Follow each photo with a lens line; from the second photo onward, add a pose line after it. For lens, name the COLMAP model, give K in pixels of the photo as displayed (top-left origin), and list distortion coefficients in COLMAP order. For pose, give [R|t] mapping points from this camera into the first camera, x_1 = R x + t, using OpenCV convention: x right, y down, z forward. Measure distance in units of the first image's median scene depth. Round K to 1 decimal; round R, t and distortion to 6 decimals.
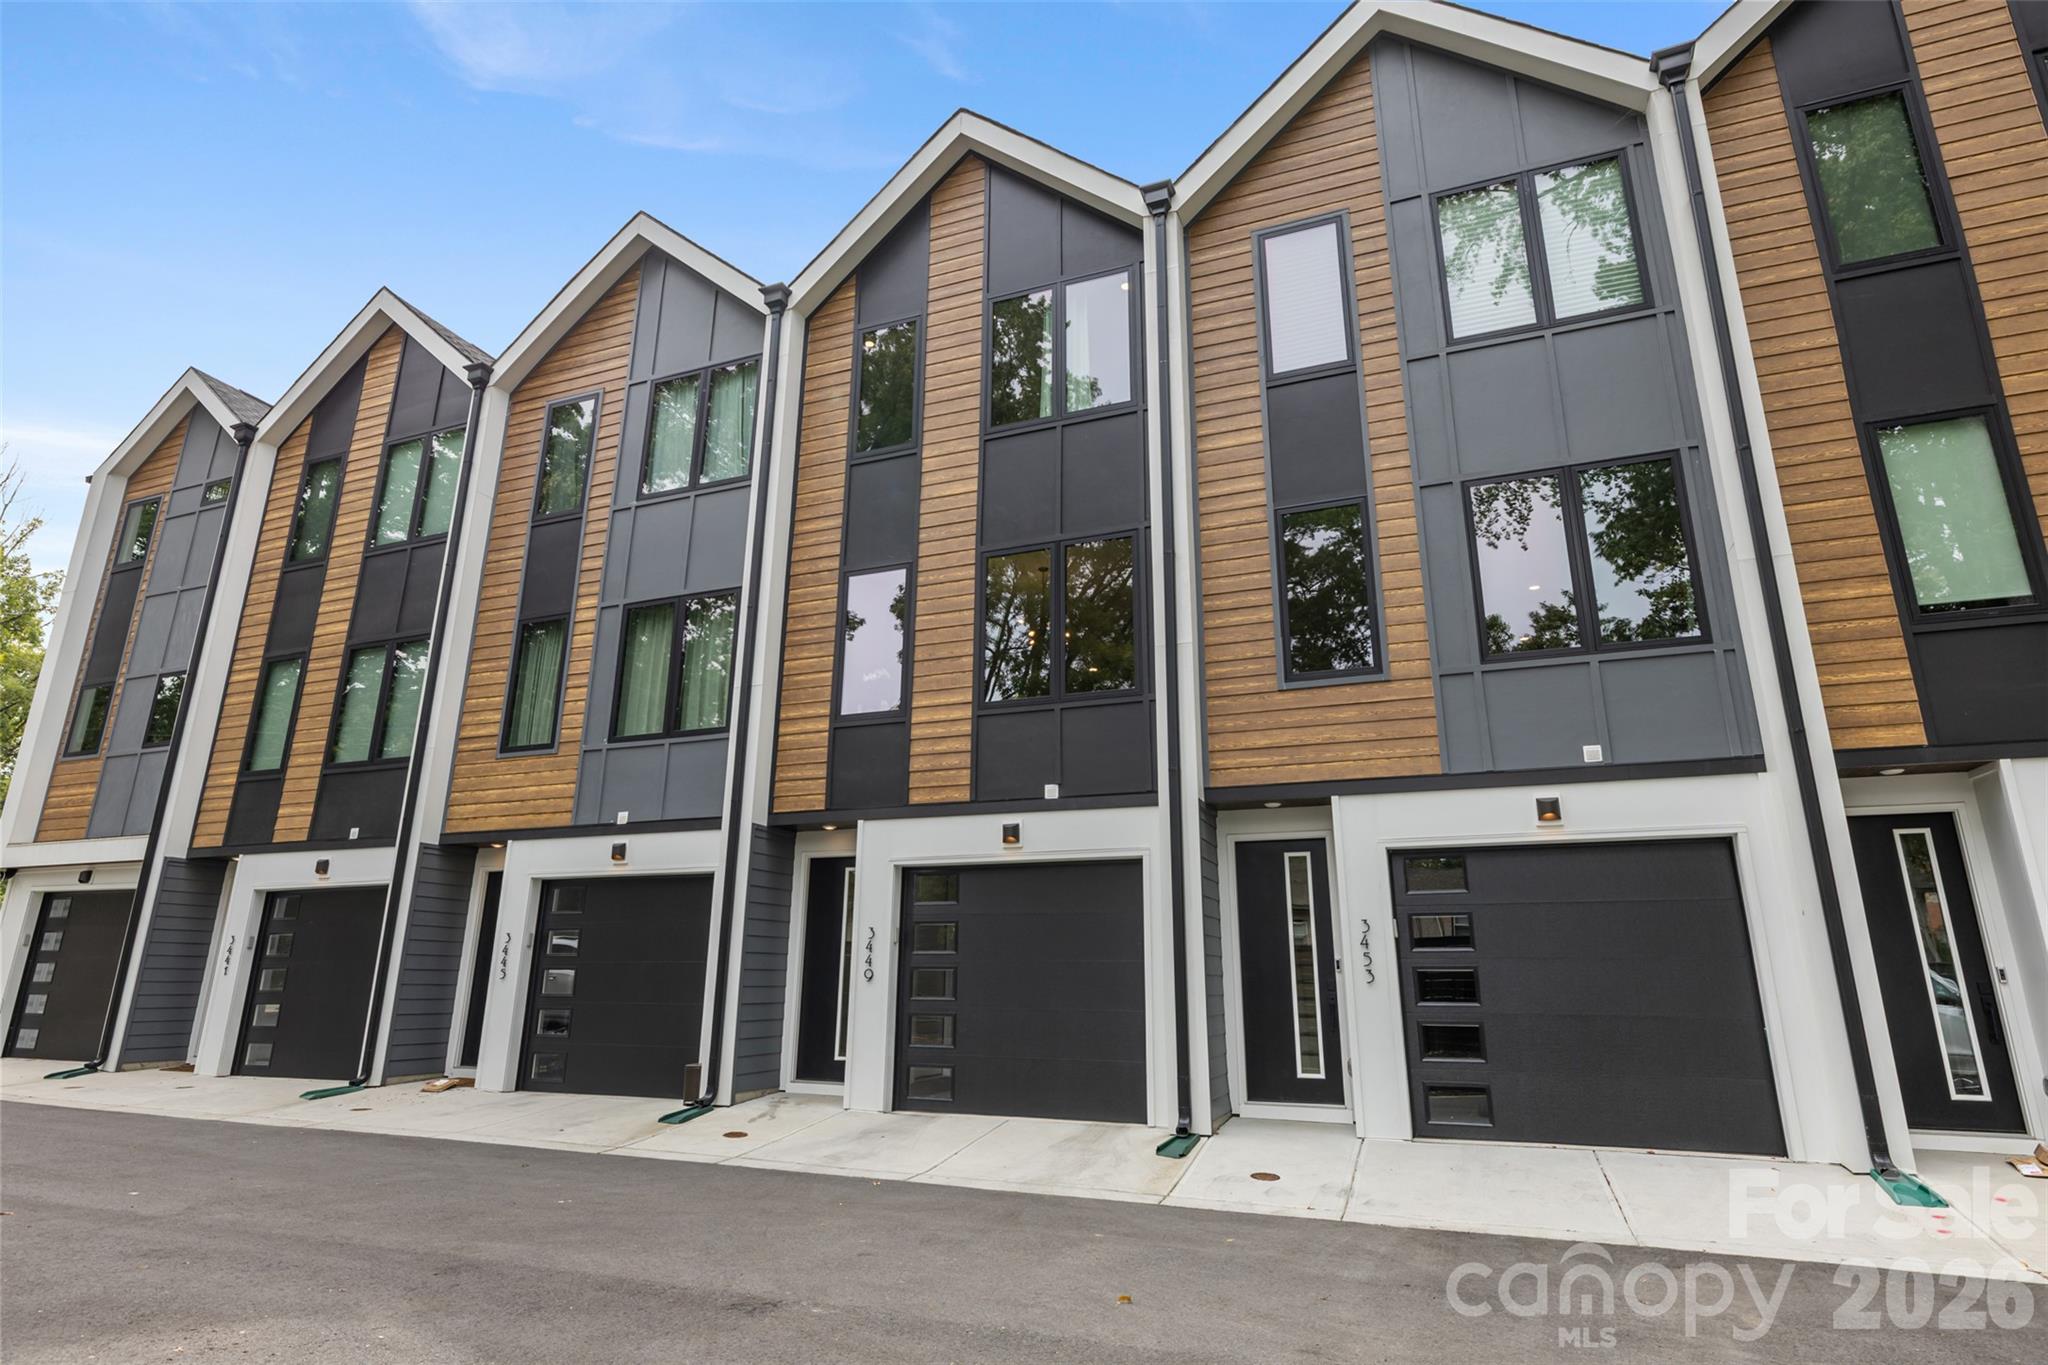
lens RADIAL K [[1060.8, 0, 965.3], [0, 1060.8, 664.7], [0, 0, 1]] dist [-0.002741, 0.001139]
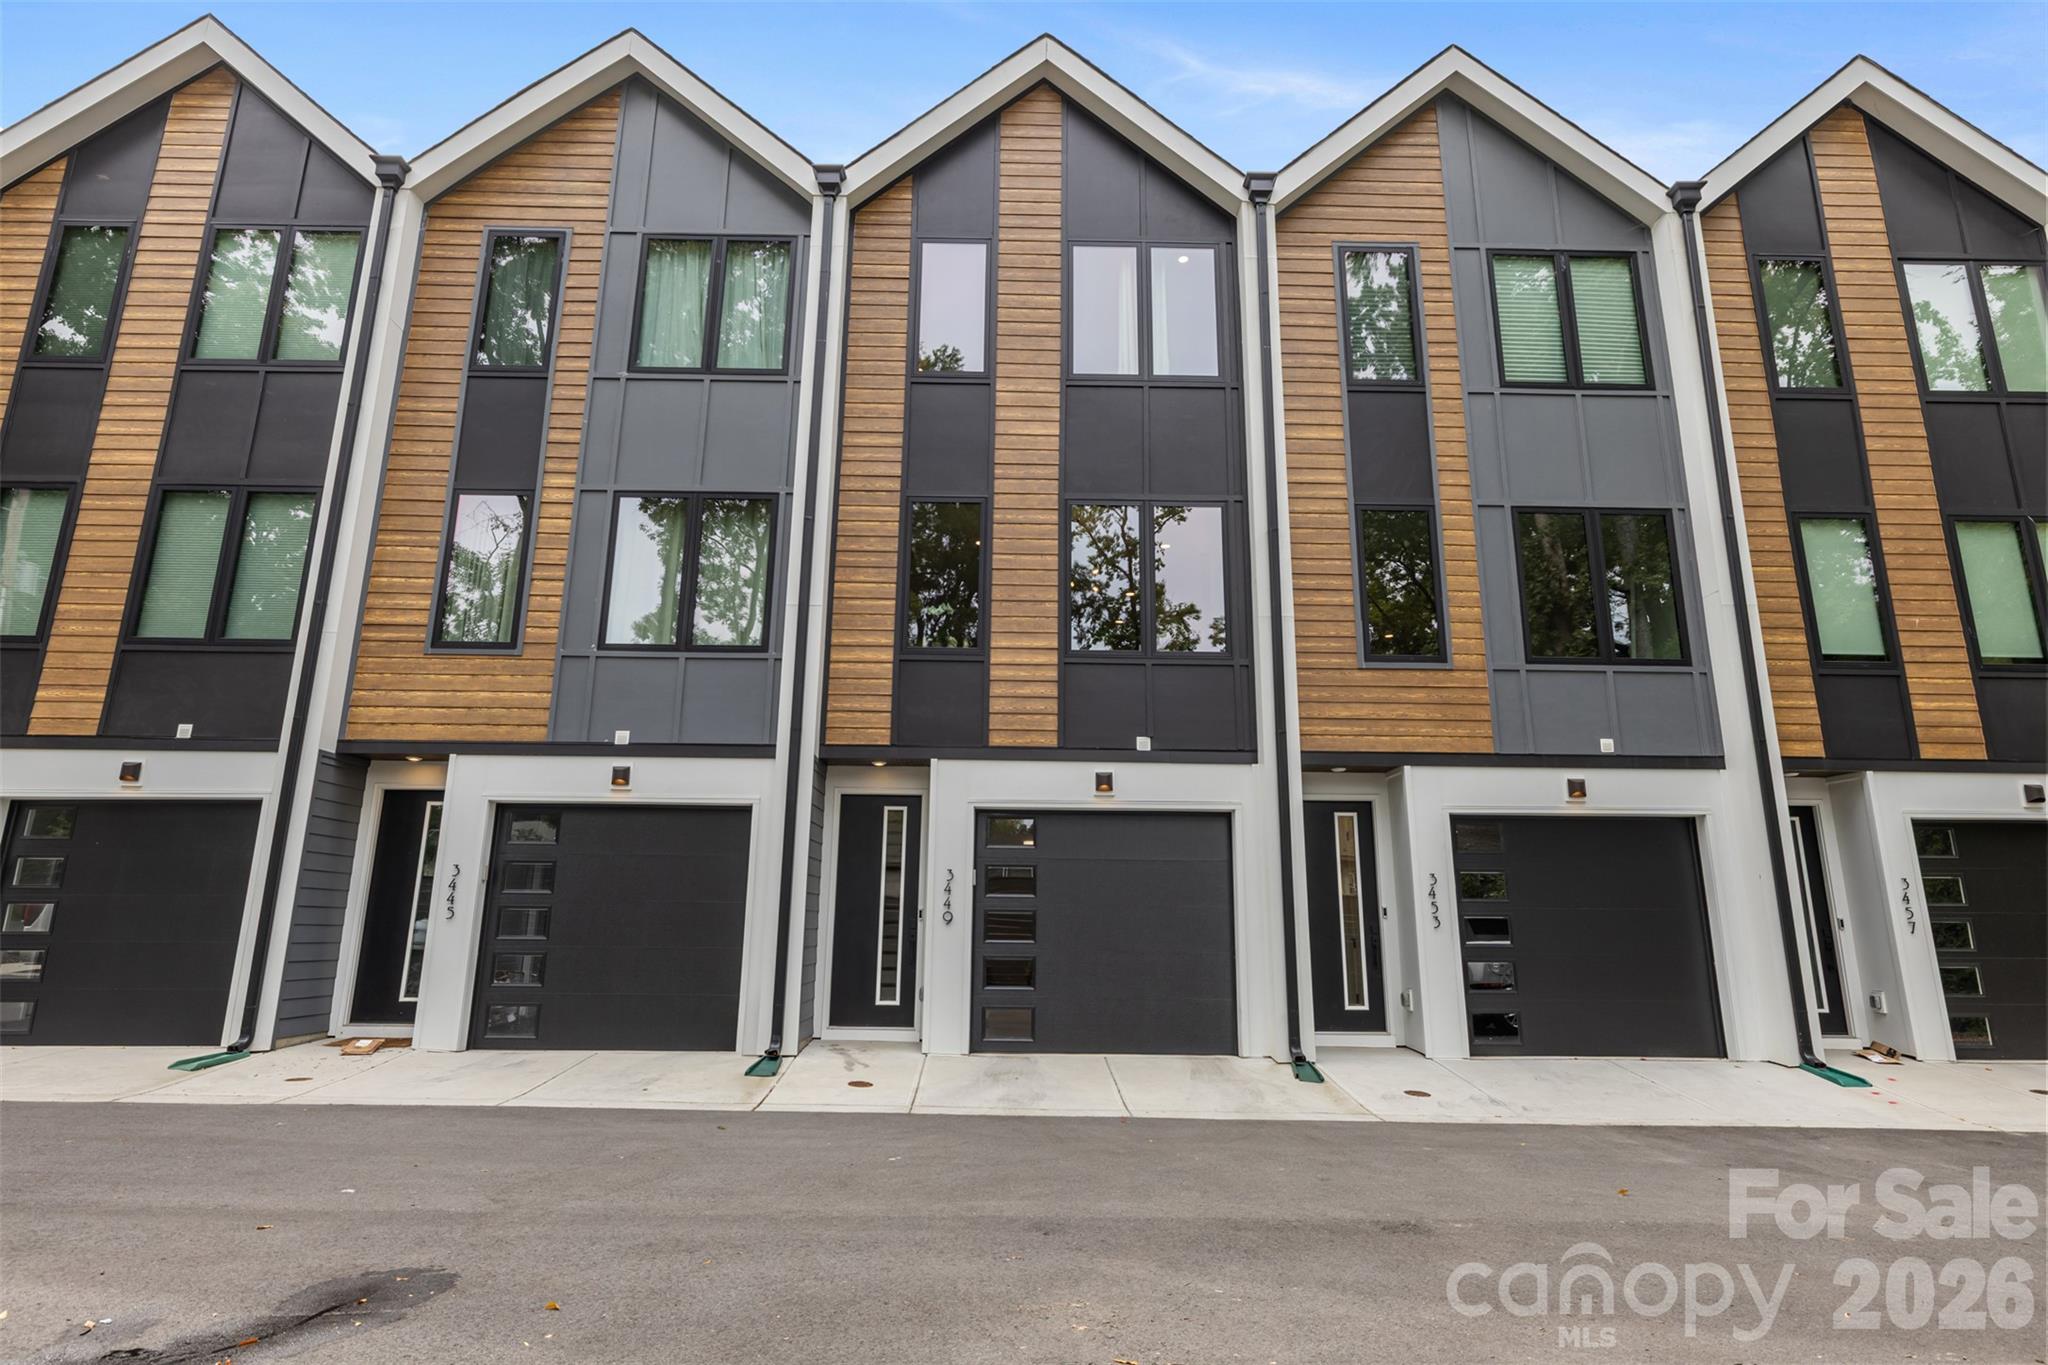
lens RADIAL K [[1060.8, 0, 1001.3], [0, 1060.8, 676.9], [0, 0, 1]] dist [-0.002741, 0.001139]
pose [[0.923286, 0.093749, 0.372497, -0.398962], [-0.114362, 0.992871, 0.033579, 0.033216], [-0.366694, -0.073603, 0.927426, 0.091037]]
